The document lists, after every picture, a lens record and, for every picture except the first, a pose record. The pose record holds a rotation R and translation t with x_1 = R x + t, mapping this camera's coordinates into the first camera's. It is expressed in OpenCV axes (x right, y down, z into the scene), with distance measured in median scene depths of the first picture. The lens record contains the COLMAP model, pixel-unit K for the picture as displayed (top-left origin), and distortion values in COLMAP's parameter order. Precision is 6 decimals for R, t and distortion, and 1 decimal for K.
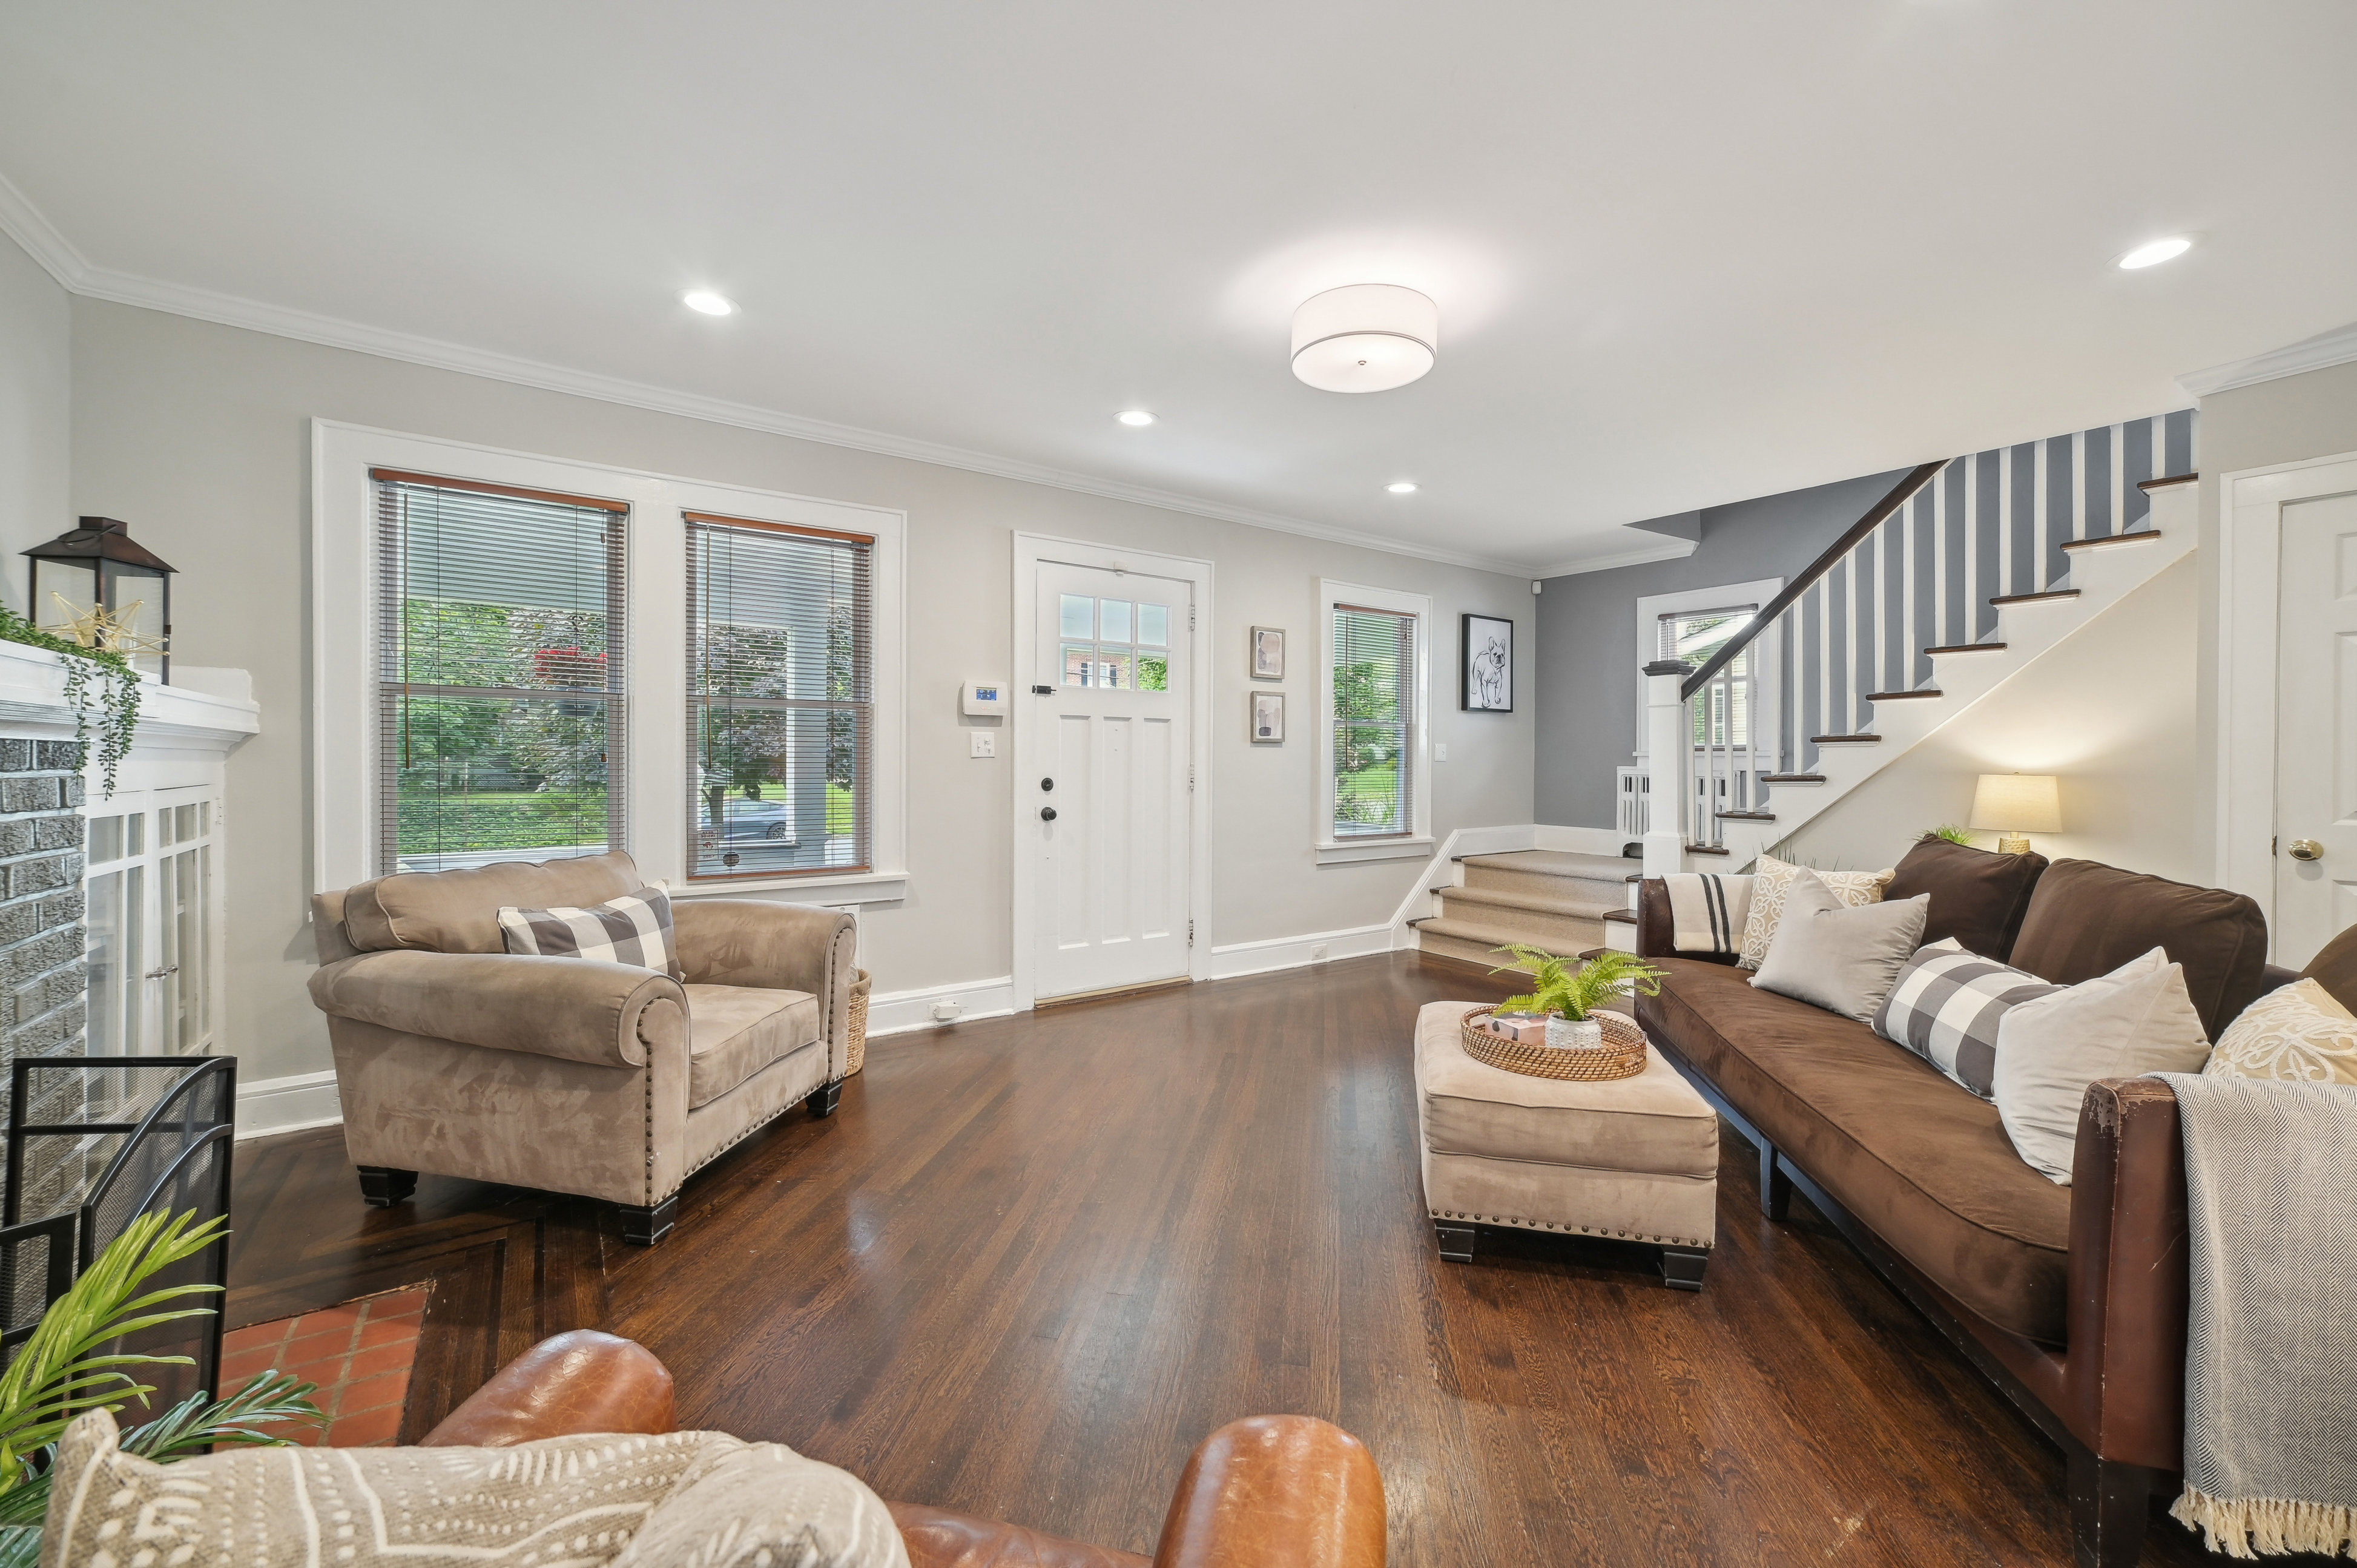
lens RADIAL K [[914.7, 0, 1165.3], [0, 914.7, 771.0], [0, 0, 1]] dist [0.001107, 0.000484]
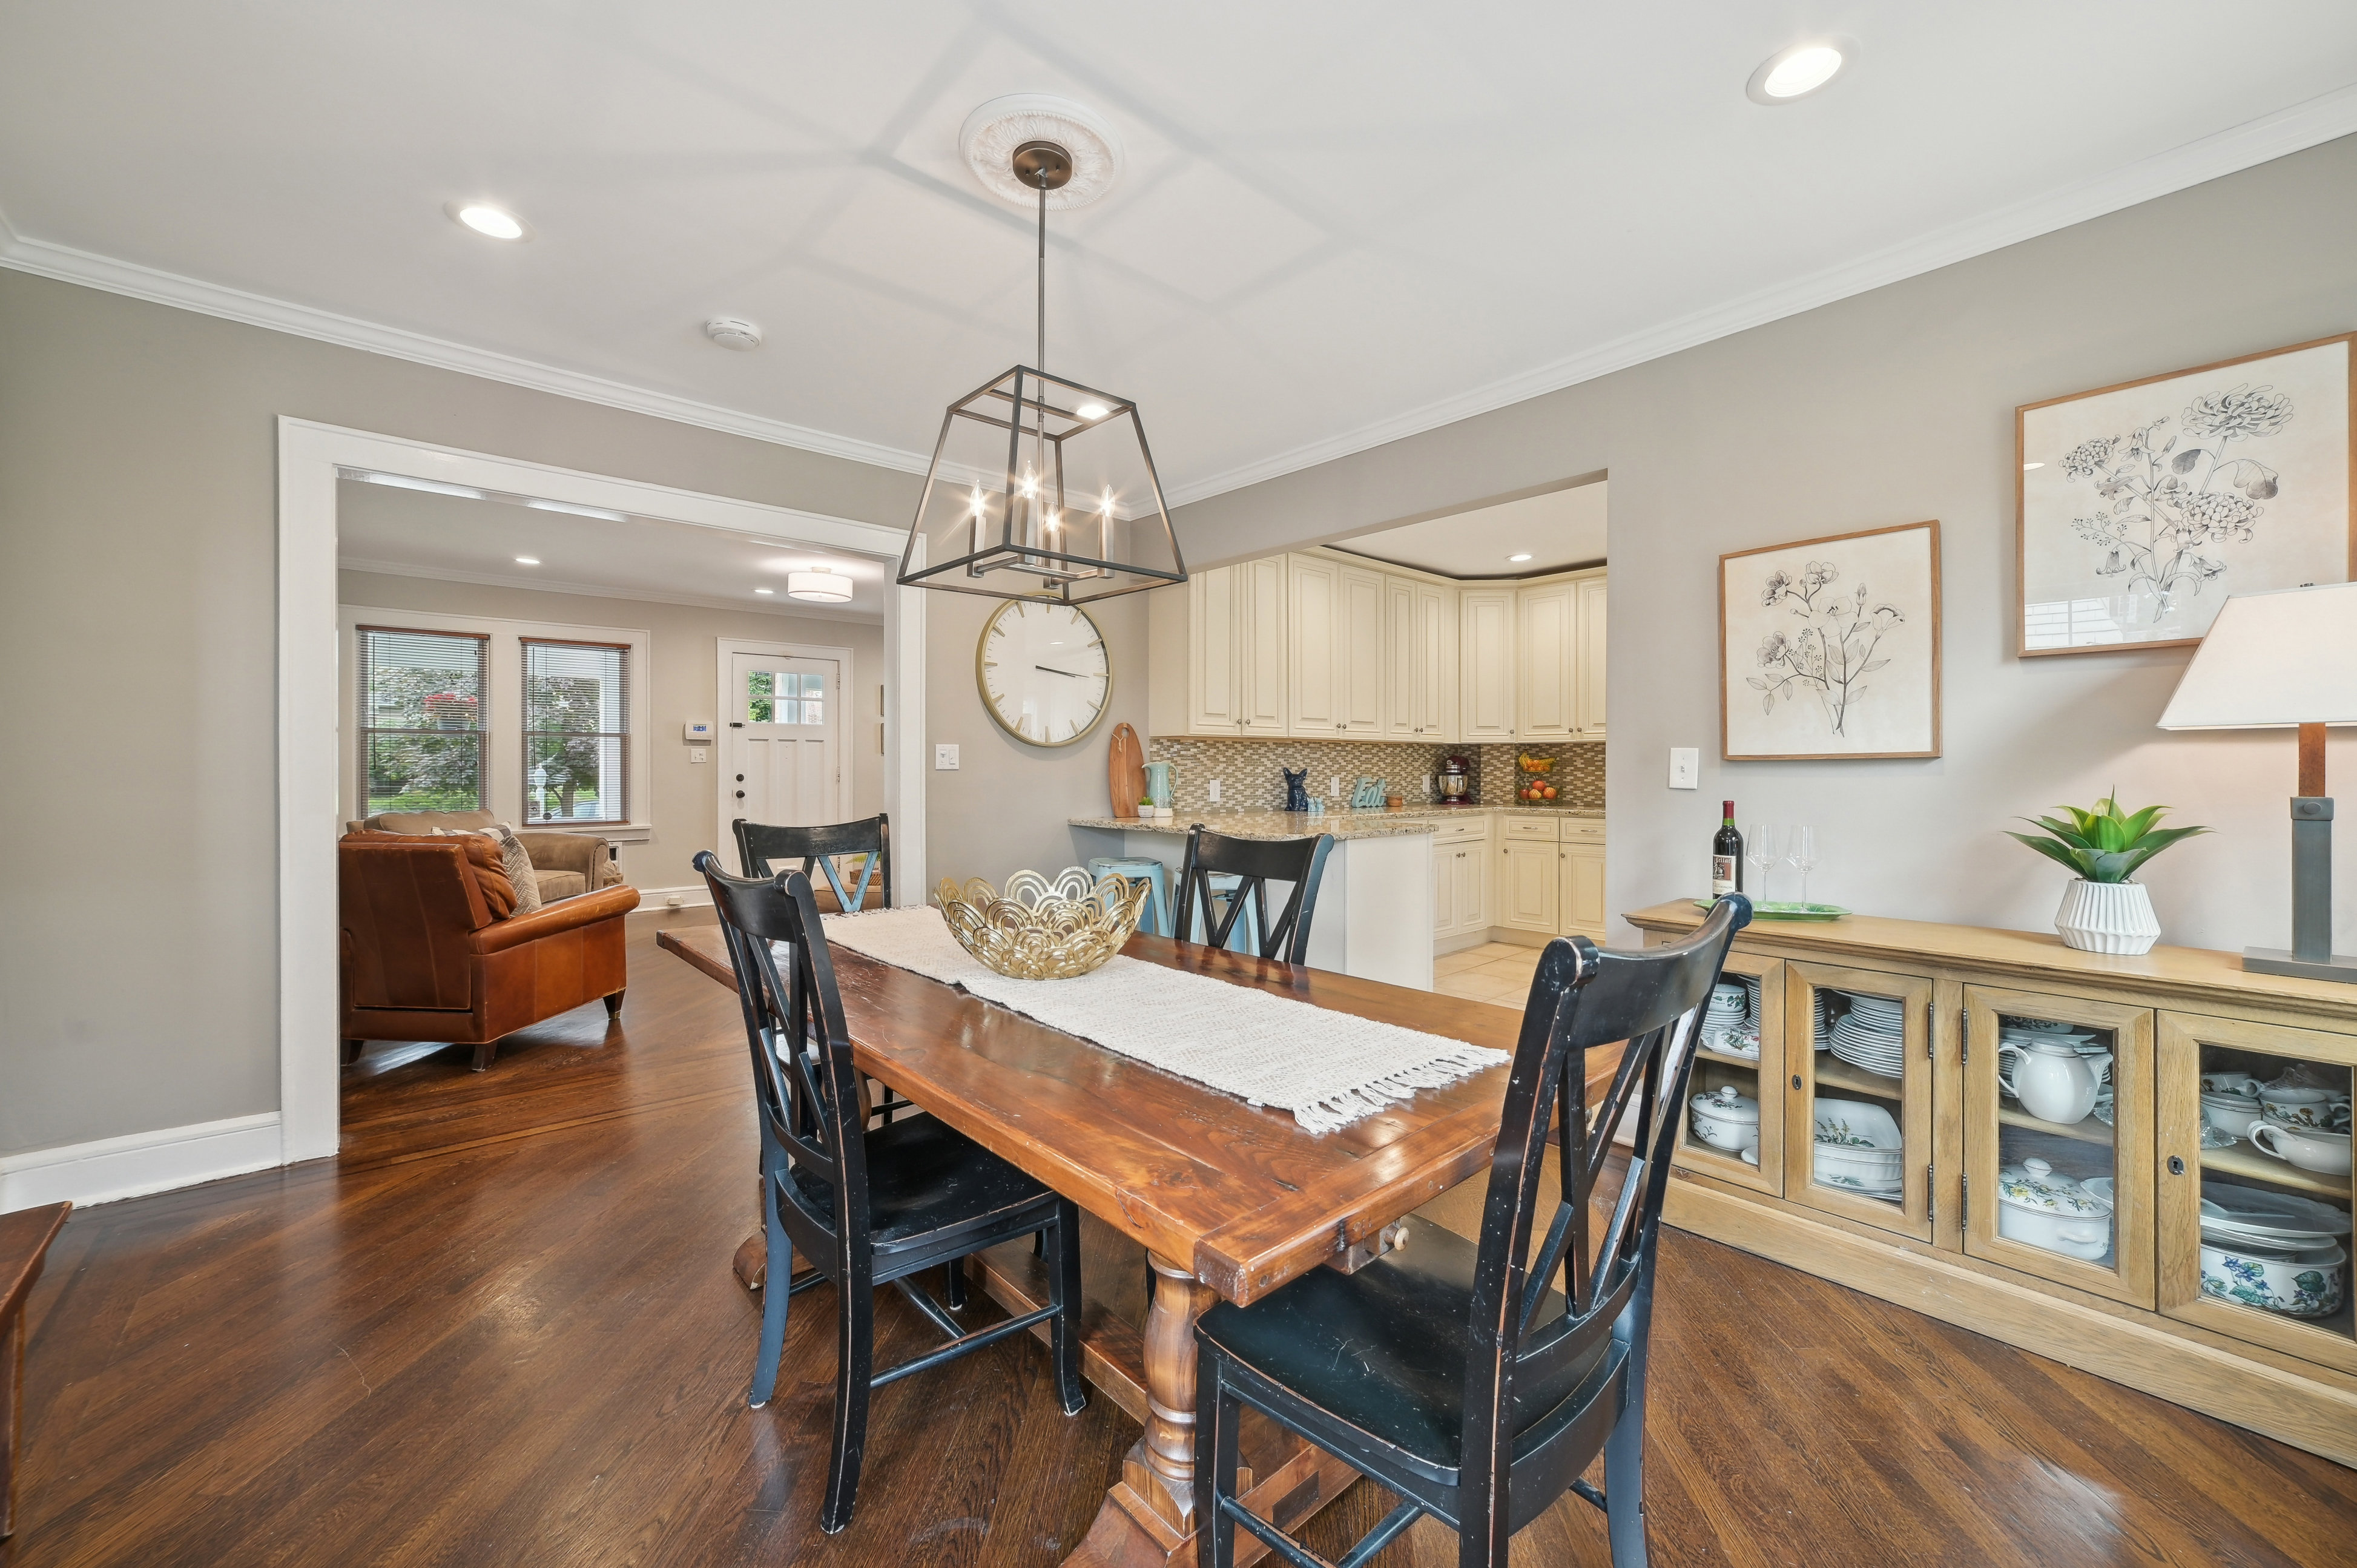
lens RADIAL K [[914.7, 0, 1165.3], [0, 914.7, 771.0], [0, 0, 1]] dist [0.001107, 0.000484]
pose [[0.993720, -0.004206, 0.111816, 0.556497], [0.004573, 0.999985, -0.003018, 0.011861], [-0.111801, 0.003511, 0.993724, -0.977188]]
